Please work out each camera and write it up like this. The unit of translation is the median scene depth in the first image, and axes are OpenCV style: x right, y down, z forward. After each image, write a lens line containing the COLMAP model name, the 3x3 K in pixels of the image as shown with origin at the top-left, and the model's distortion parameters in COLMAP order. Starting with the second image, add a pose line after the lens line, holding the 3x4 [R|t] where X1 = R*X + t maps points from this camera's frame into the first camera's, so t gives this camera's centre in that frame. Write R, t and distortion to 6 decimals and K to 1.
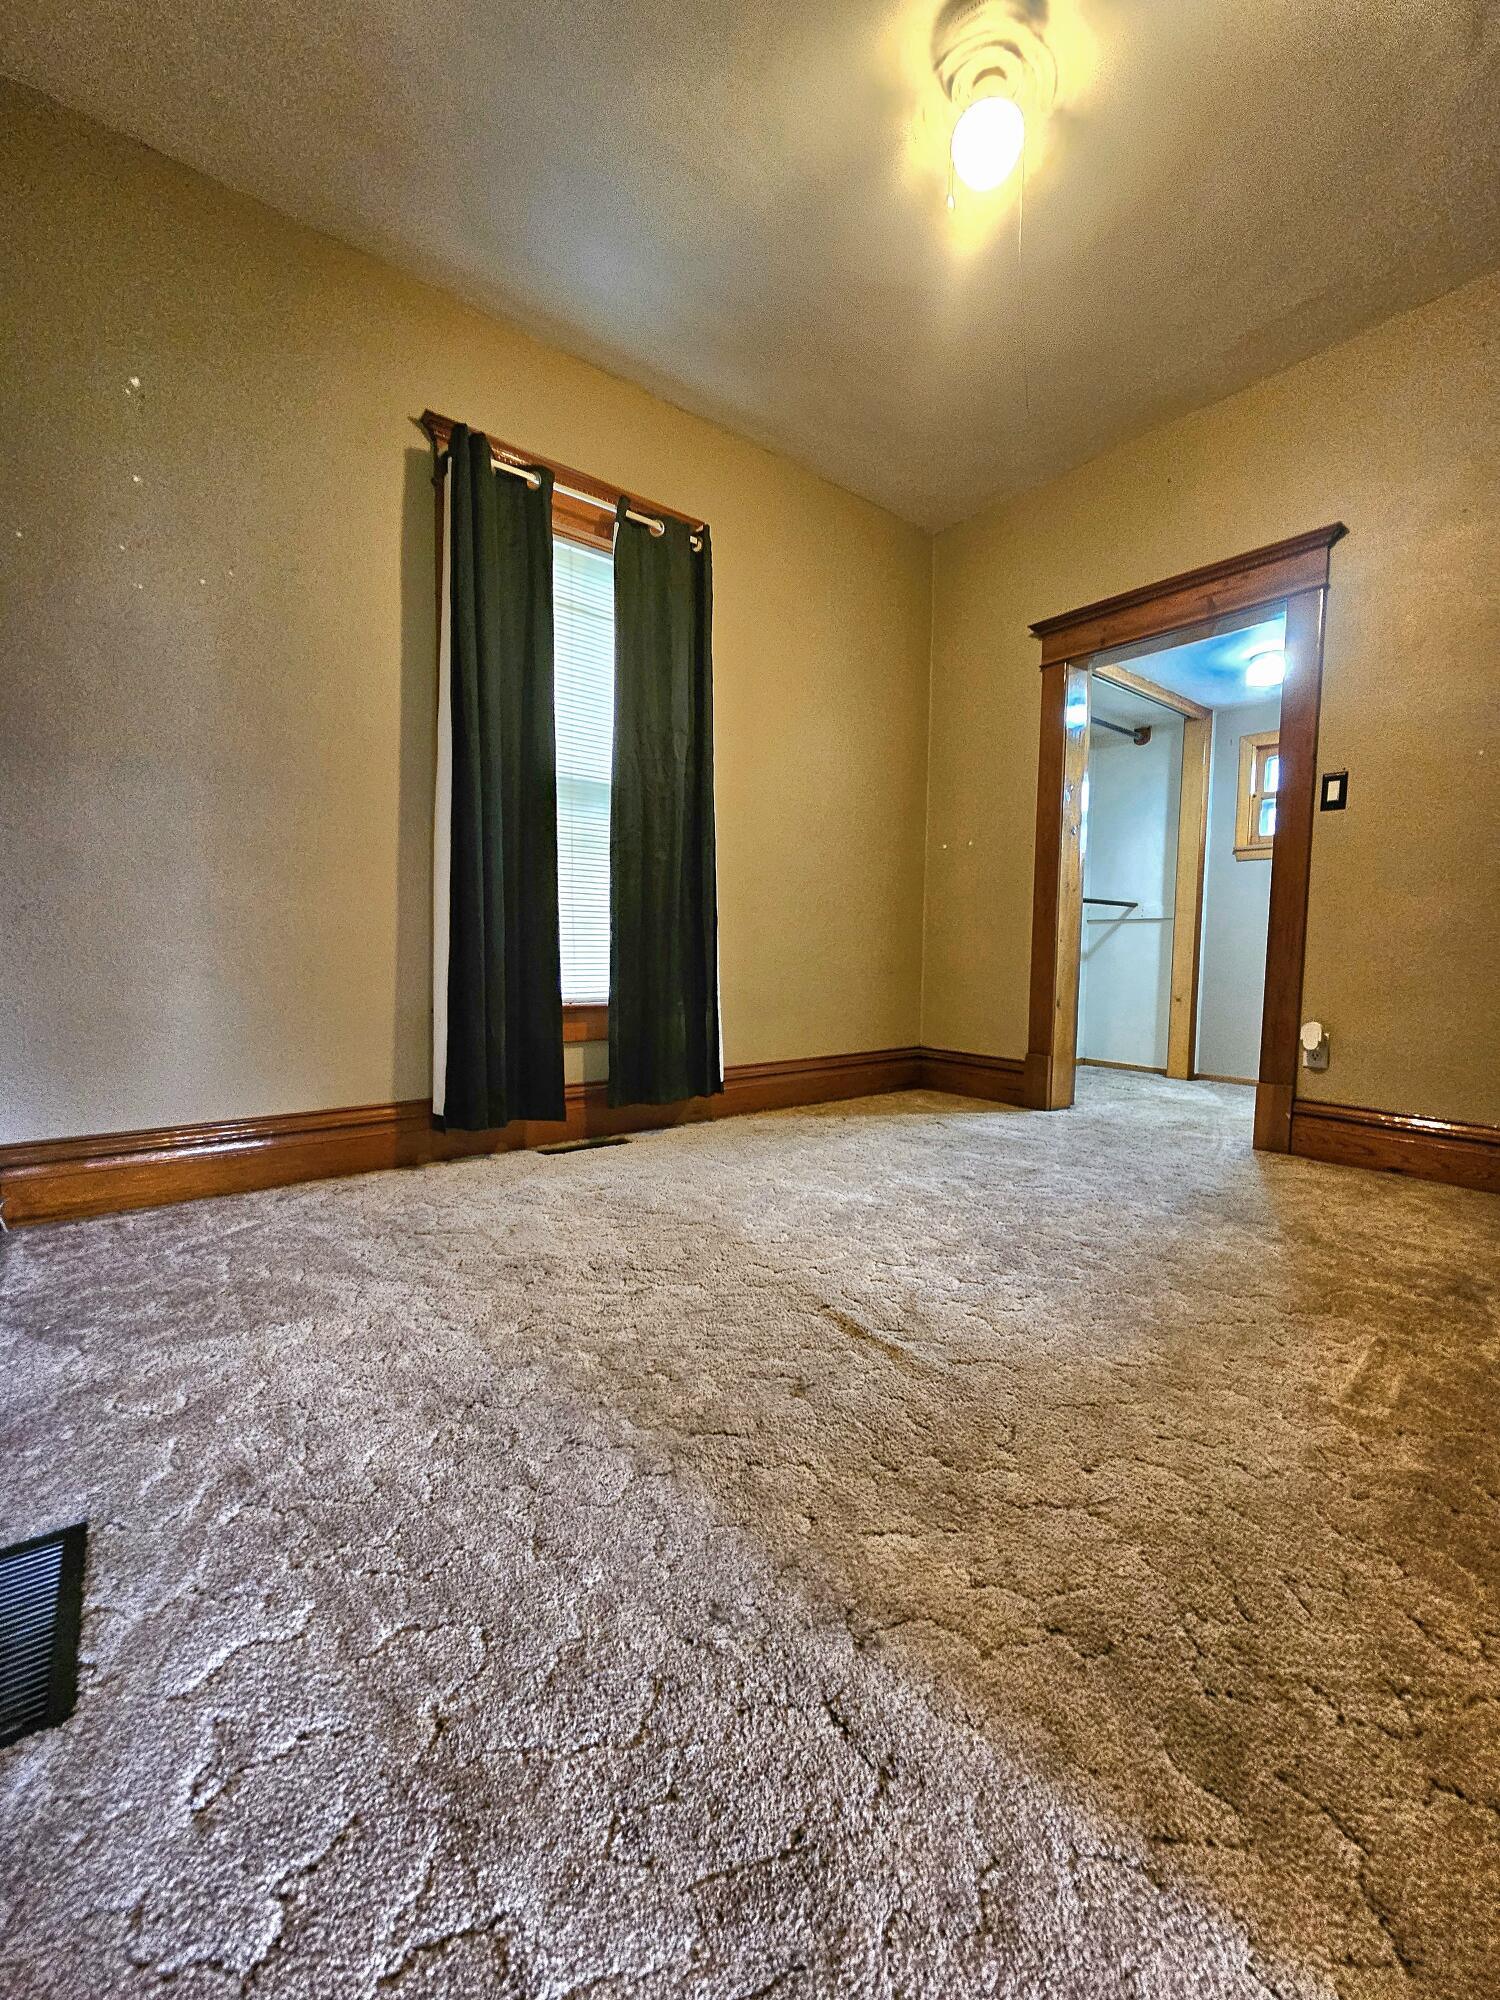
lens RADIAL K [[814.5, 0, 762.3], [0, 814.5, 995.7], [0, 0, 1]] dist [-0.002847, -0.000402]
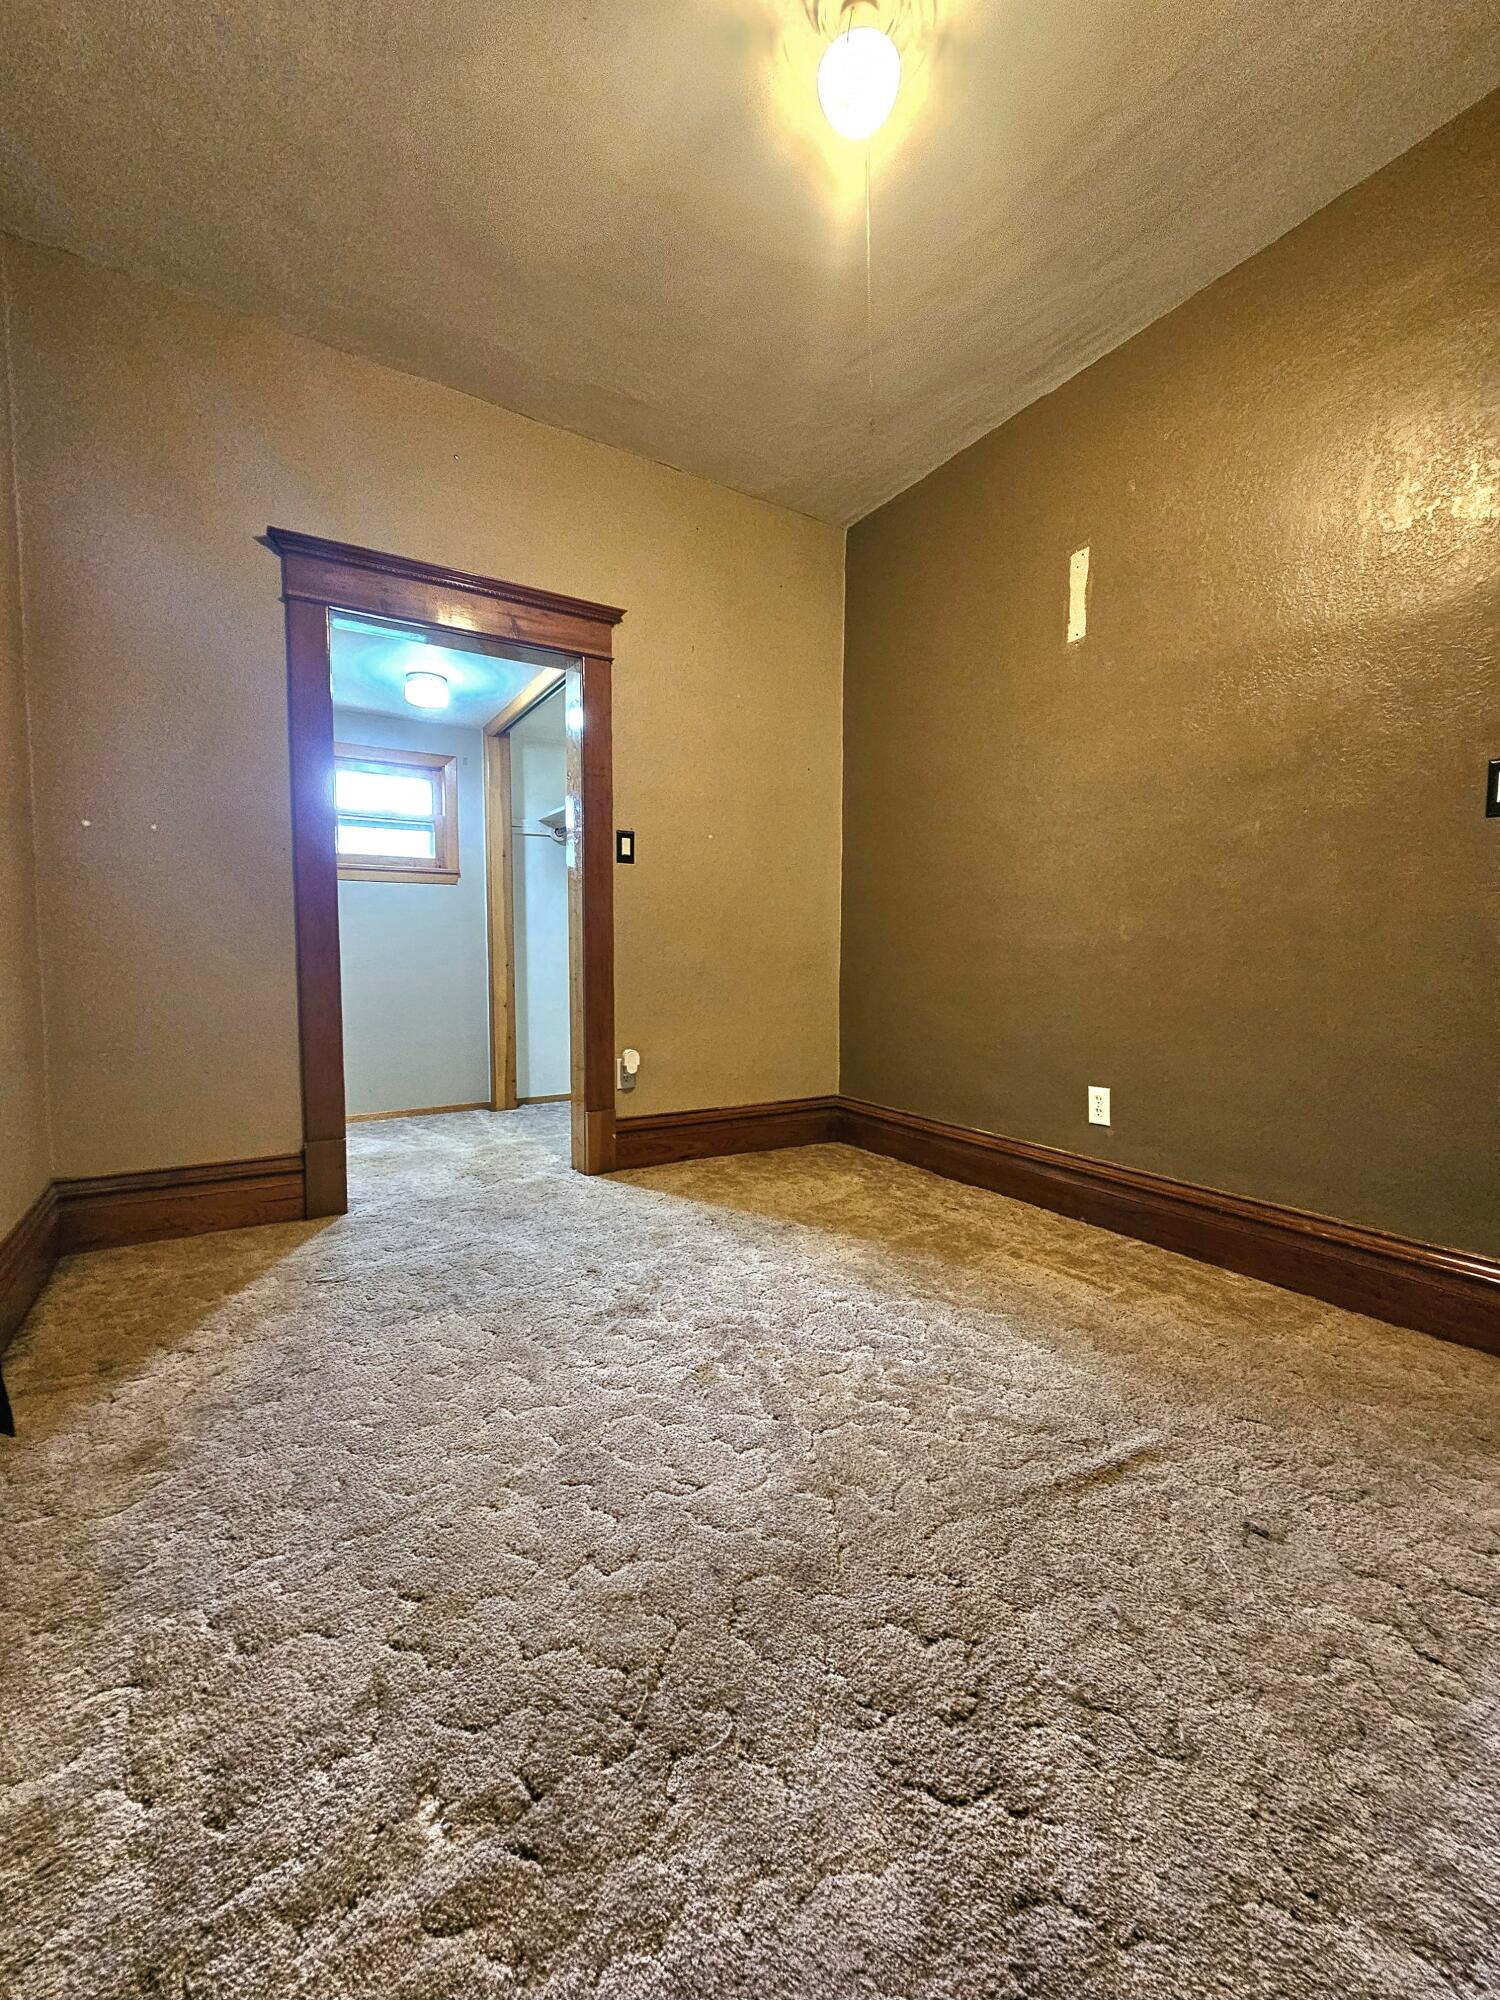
lens RADIAL K [[814.5, 0, 756.7], [0, 814.5, 1001.8], [0, 0, 1]] dist [-0.002847, -0.000402]
pose [[0.128234, -0.076482, 0.988790, -0.415633], [0.059858, 0.995801, 0.069262, -0.100710], [-0.989936, 0.050305, 0.132273, 0.664353]]
